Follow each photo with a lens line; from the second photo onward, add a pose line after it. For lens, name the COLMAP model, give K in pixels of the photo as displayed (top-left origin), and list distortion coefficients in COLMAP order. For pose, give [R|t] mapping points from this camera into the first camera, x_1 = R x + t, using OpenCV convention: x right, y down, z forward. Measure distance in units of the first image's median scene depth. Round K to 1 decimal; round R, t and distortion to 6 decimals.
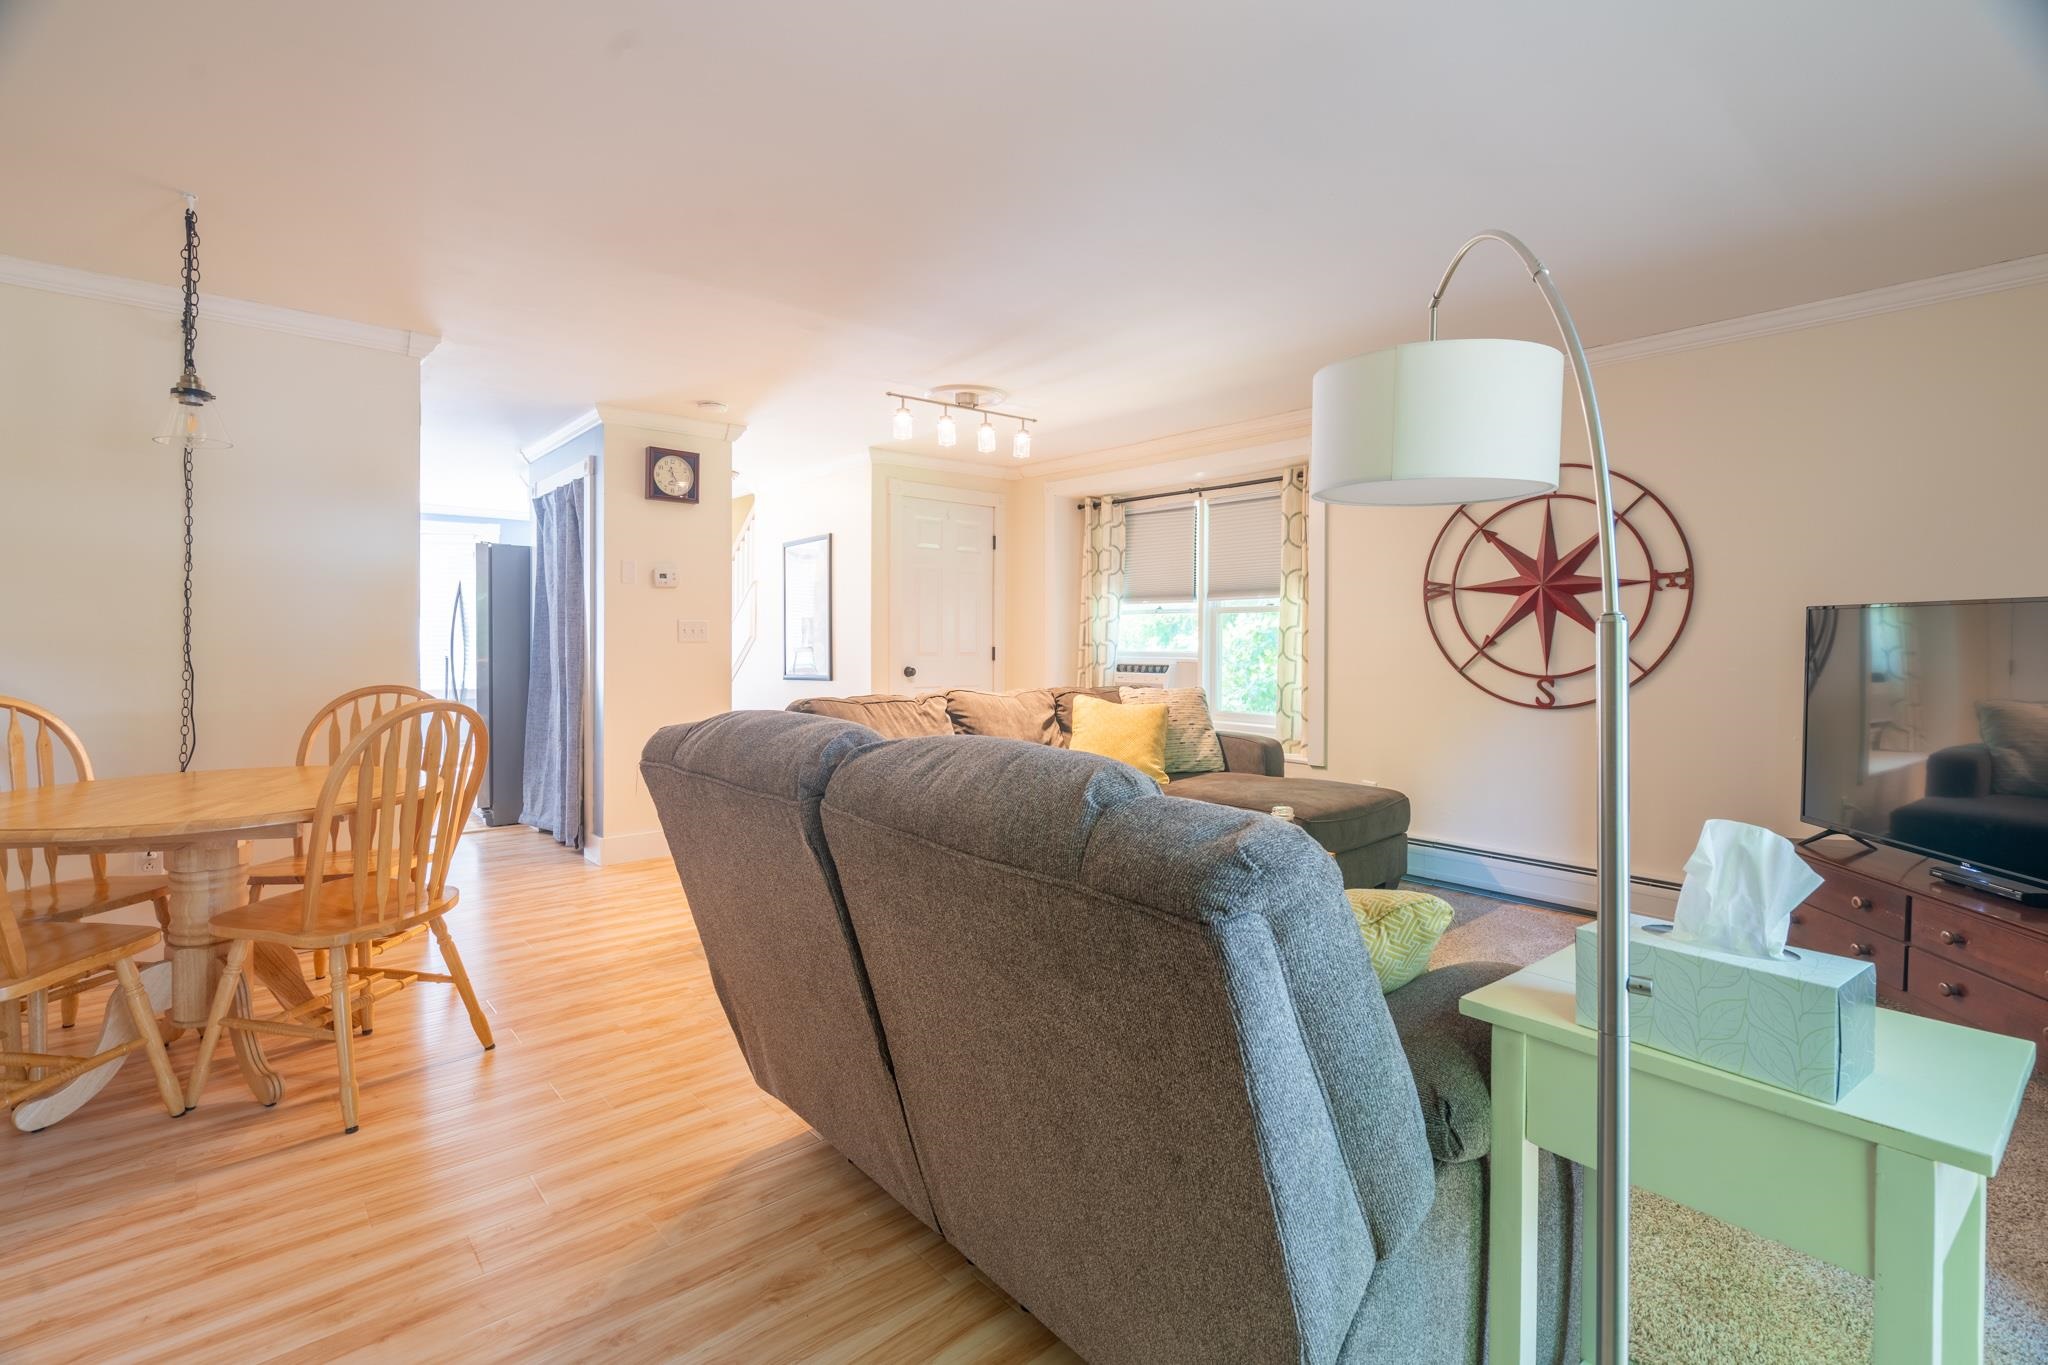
lens RADIAL K [[939.9, 0, 1023.0], [0, 939.9, 665.6], [0, 0, 1]] dist [0.002711, 0.000598]
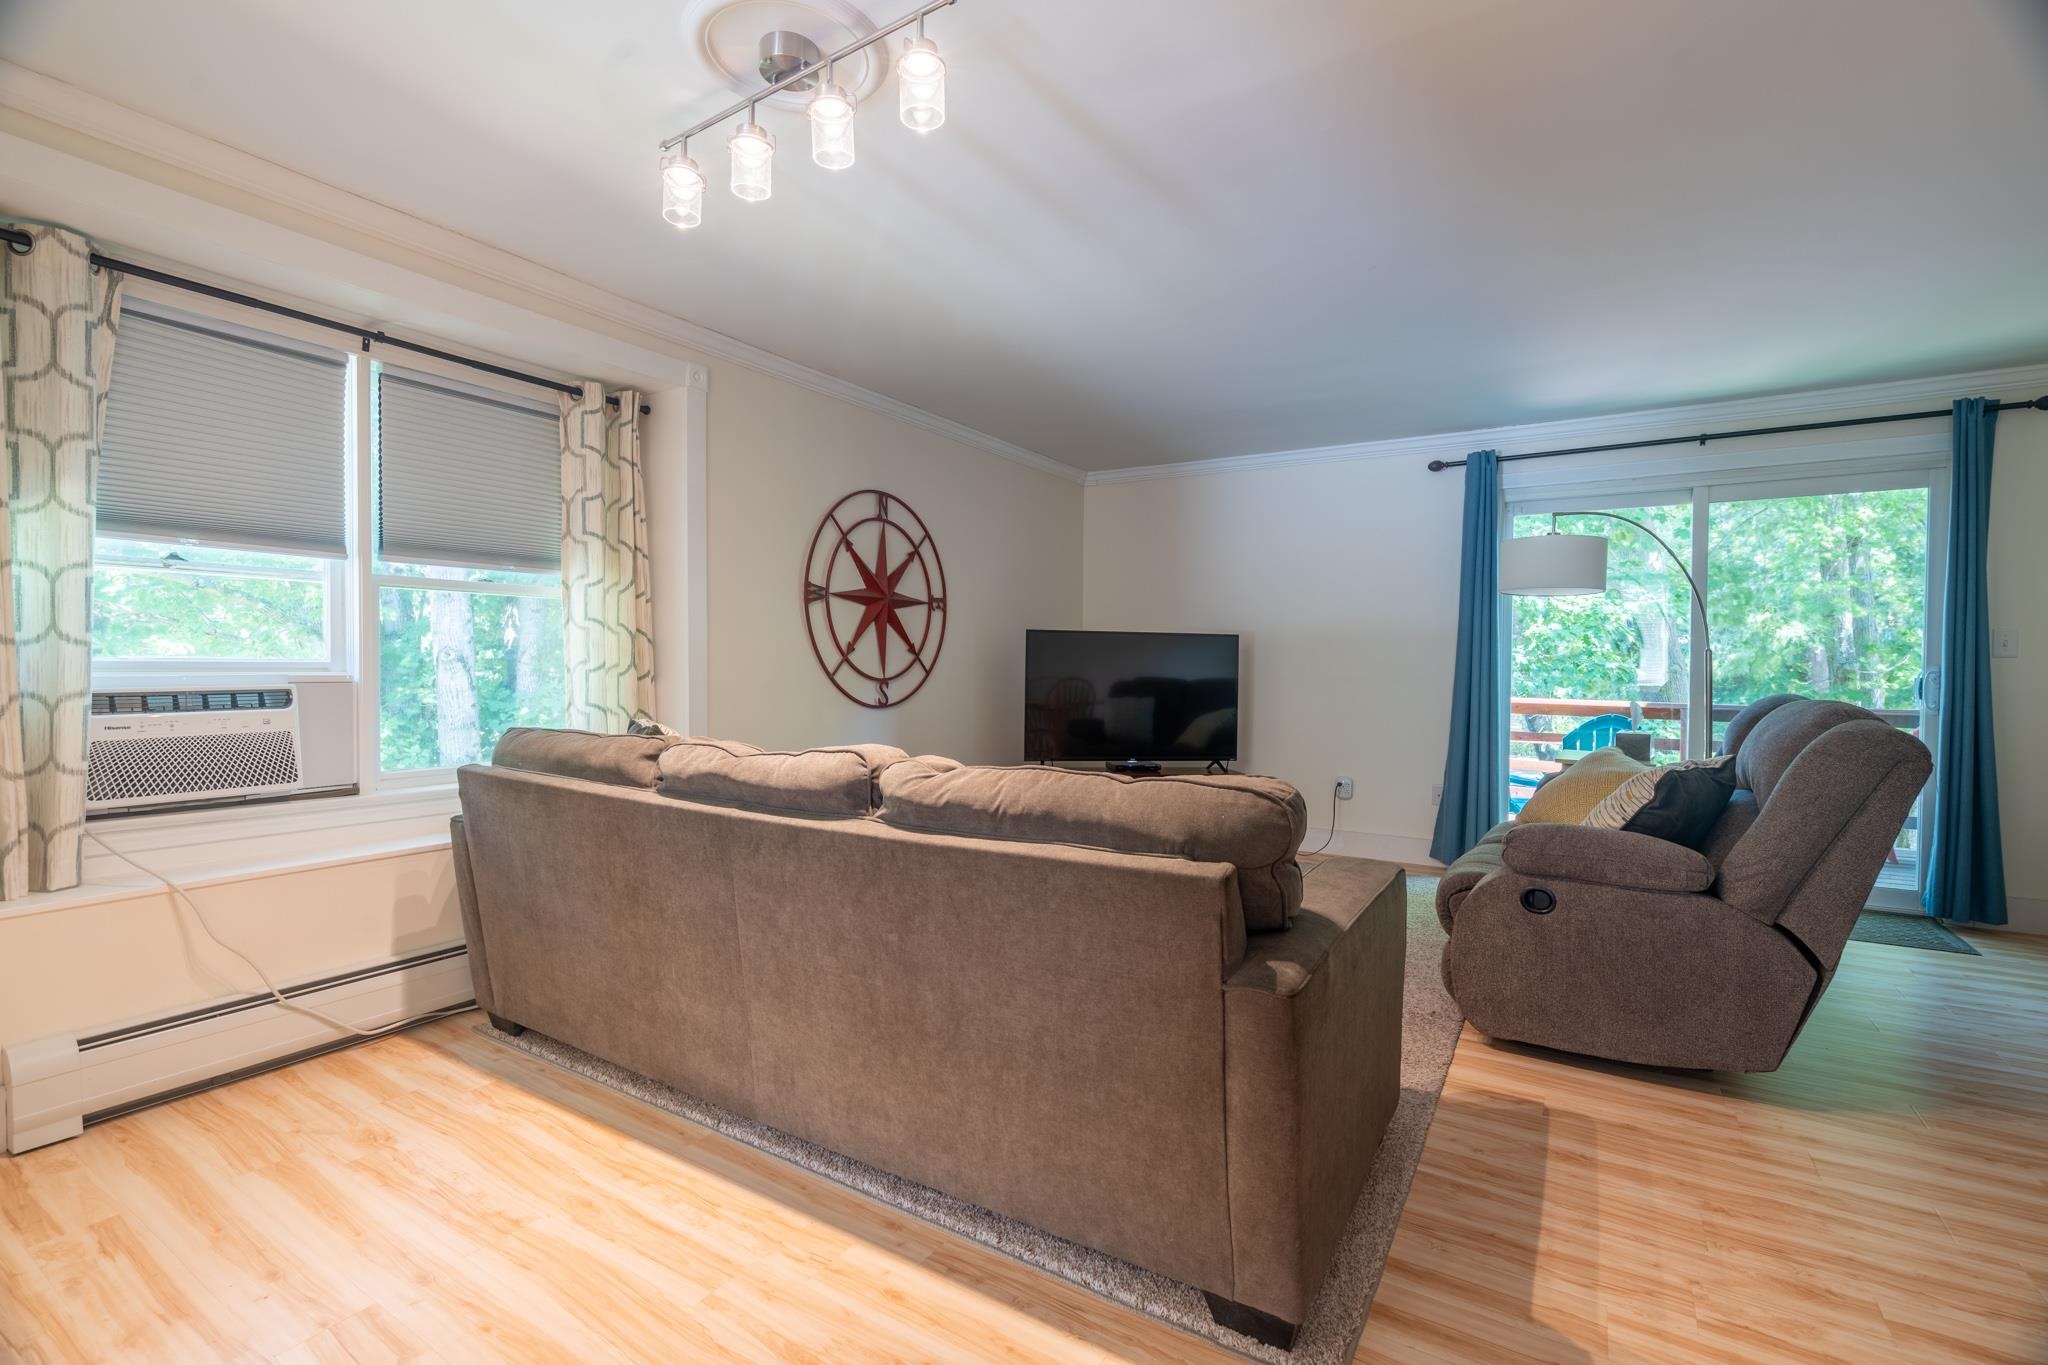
lens RADIAL K [[939.9, 0, 1020.4], [0, 939.9, 676.3], [0, 0, 1]] dist [0.002711, 0.000598]
pose [[-0.301607, -0.021711, 0.953185, -0.556639], [0.015492, 0.999497, 0.027668, -0.020061], [-0.953306, 0.023112, -0.301119, 1.149278]]
